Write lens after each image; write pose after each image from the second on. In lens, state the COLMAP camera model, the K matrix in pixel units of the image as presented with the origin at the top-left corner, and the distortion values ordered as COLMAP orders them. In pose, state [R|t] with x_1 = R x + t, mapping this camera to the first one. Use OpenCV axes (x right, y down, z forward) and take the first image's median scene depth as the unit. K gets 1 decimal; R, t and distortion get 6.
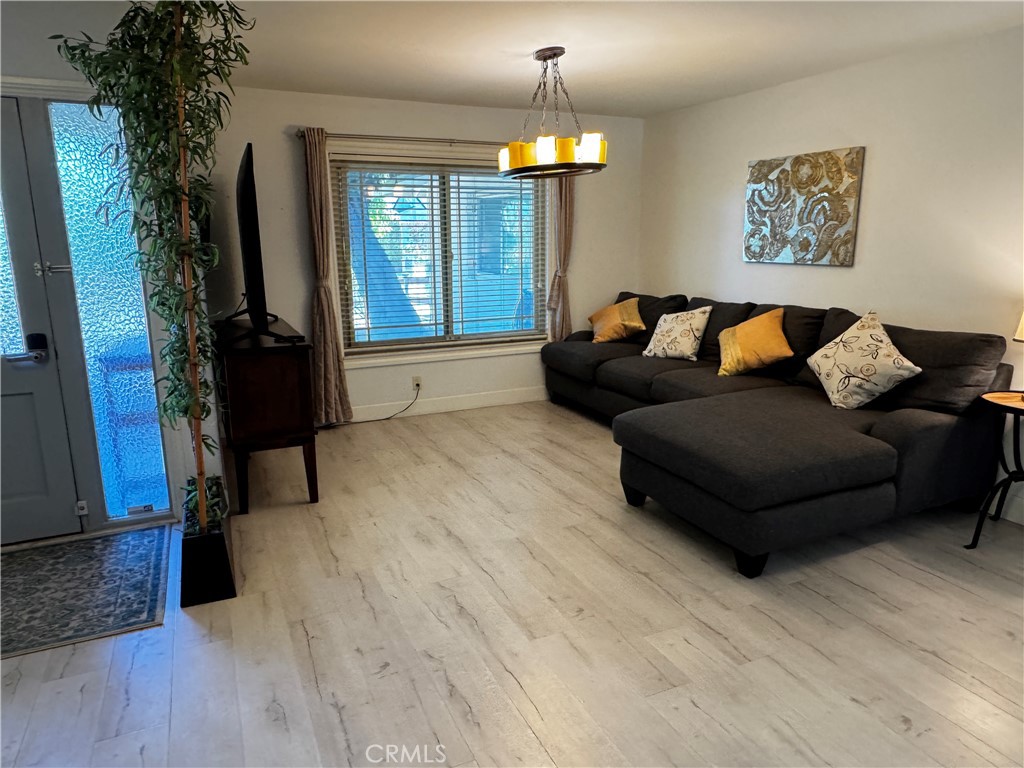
lens RADIAL K [[663.9, 0, 510.1], [0, 663.9, 385.0], [0, 0, 1]] dist [-0.008315, 0.001672]
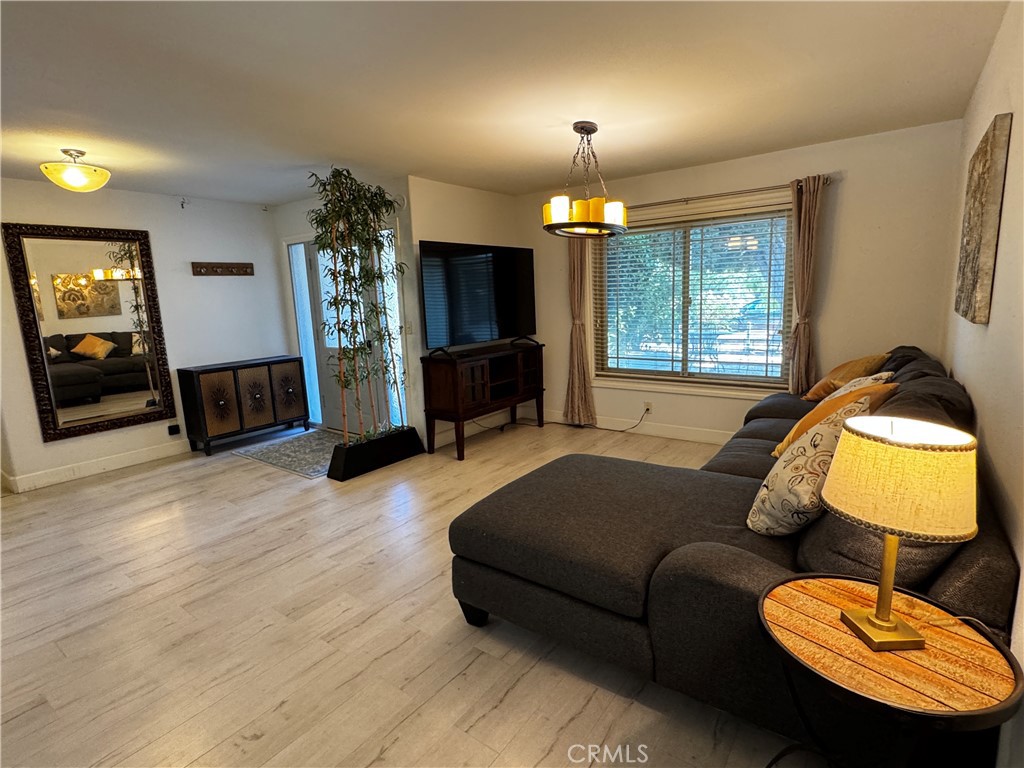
lens RADIAL K [[517.1, 0, 510.7], [0, 517.1, 385.1], [0, 0, 1]] dist [-0.005859, 0.000664]
pose [[0.481310, 0.143360, -0.864748, 0.682817], [-0.159635, 0.984373, 0.074341, -0.092319], [0.861892, 0.102263, 0.496674, 0.412037]]
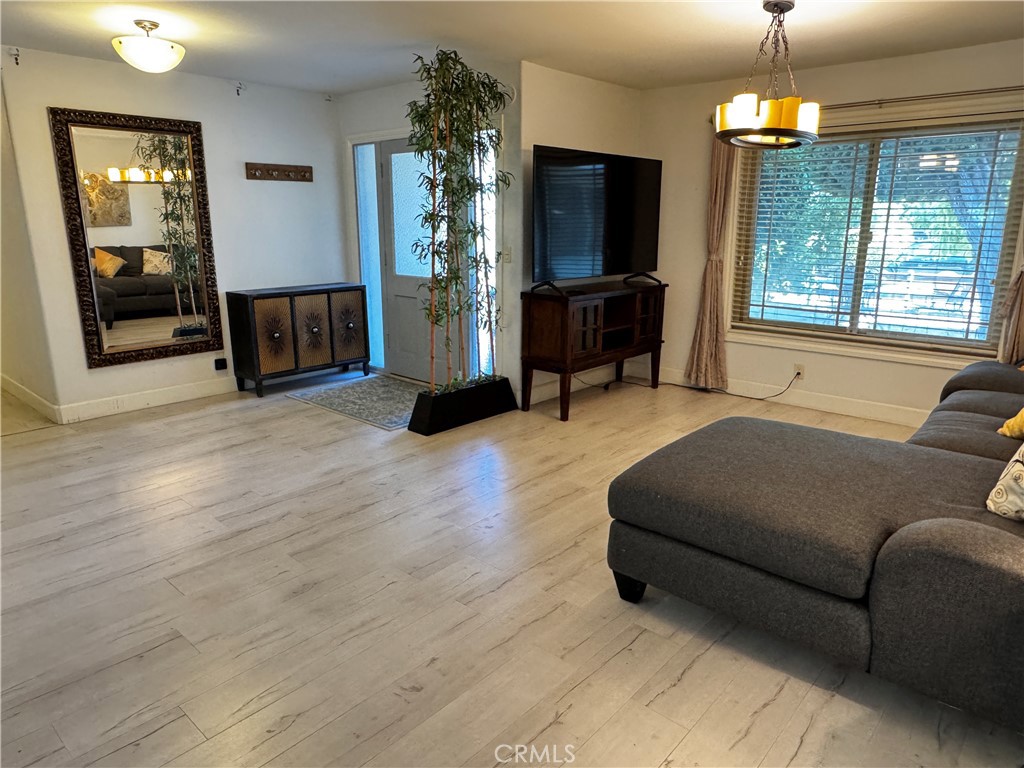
lens RADIAL K [[663.9, 0, 511.1], [0, 663.9, 387.3], [0, 0, 1]] dist [-0.008315, 0.001672]
pose [[0.398778, 0.233561, -0.886807, 0.678496], [-0.207066, 0.964982, 0.161037, -0.061262], [0.893364, 0.119410, 0.433176, 0.298019]]
